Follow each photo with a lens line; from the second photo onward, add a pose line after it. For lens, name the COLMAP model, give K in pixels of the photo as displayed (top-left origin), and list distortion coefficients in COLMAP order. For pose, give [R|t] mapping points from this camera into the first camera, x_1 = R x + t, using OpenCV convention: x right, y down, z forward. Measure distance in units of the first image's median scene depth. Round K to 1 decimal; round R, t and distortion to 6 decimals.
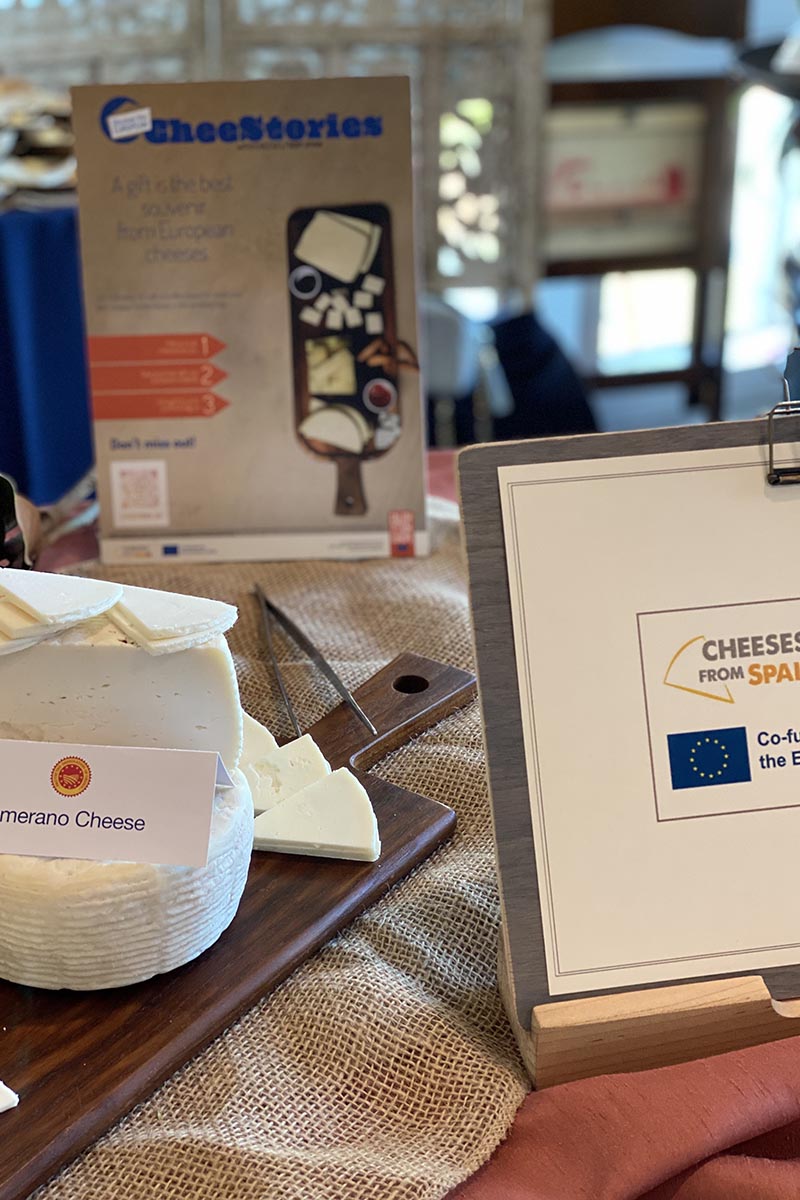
lens RADIAL K [[1778.6, 0, 403.8], [0, 1778.6, 604.8], [0, 0, 1]] dist [0.105727, 0.000000]
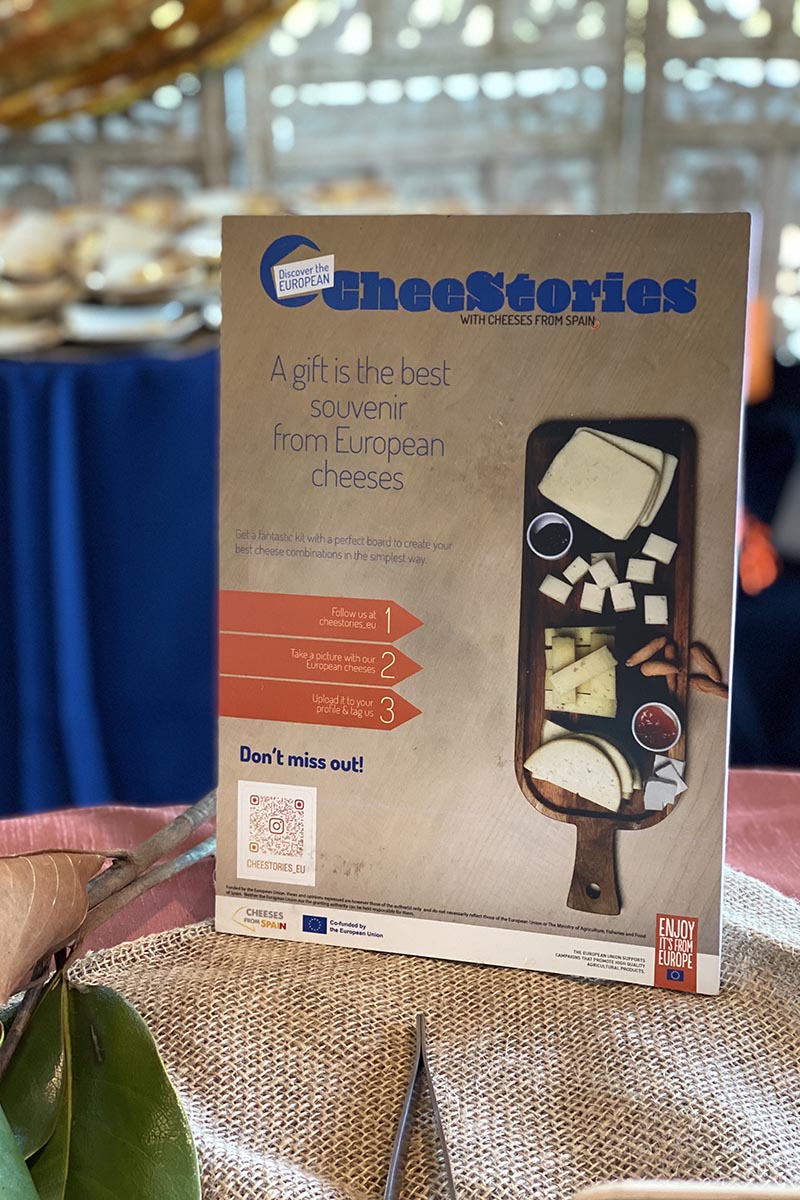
lens RADIAL K [[1778.6, 0, 404.5], [0, 1778.6, 607.0], [0, 0, 1]] dist [0.105727, 0.000000]
pose [[0.962951, 0.089082, -0.254540, 0.056119], [-0.100553, 0.994404, -0.032387, -0.131541], [0.250230, 0.056782, 0.966520, 0.392185]]
